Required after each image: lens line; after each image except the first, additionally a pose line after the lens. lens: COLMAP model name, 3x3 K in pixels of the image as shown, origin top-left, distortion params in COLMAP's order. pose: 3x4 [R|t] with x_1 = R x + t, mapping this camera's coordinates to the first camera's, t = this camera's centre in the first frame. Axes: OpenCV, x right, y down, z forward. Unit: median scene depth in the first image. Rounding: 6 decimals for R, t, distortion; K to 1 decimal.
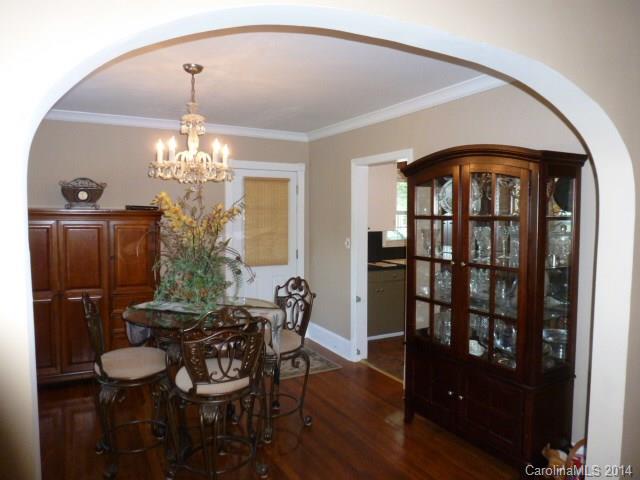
lens RADIAL K [[458.1, 0, 320.0], [0, 458.1, 240.0], [0, 0, 1]] dist [-0.049279, 0.005045]
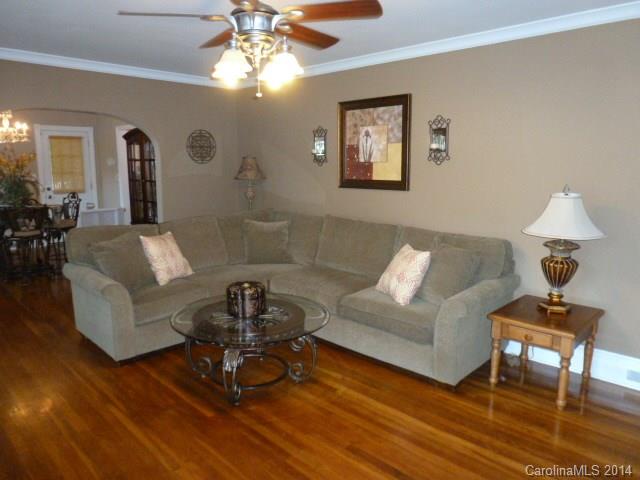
lens RADIAL K [[458.1, 0, 320.0], [0, 458.1, 240.0], [0, 0, 1]] dist [-0.049279, 0.005045]
pose [[0.956759, -0.047957, 0.286901, 0.431860], [0.016555, 0.993695, 0.110891, 0.099274], [-0.290410, -0.101346, 0.951520, -1.250371]]
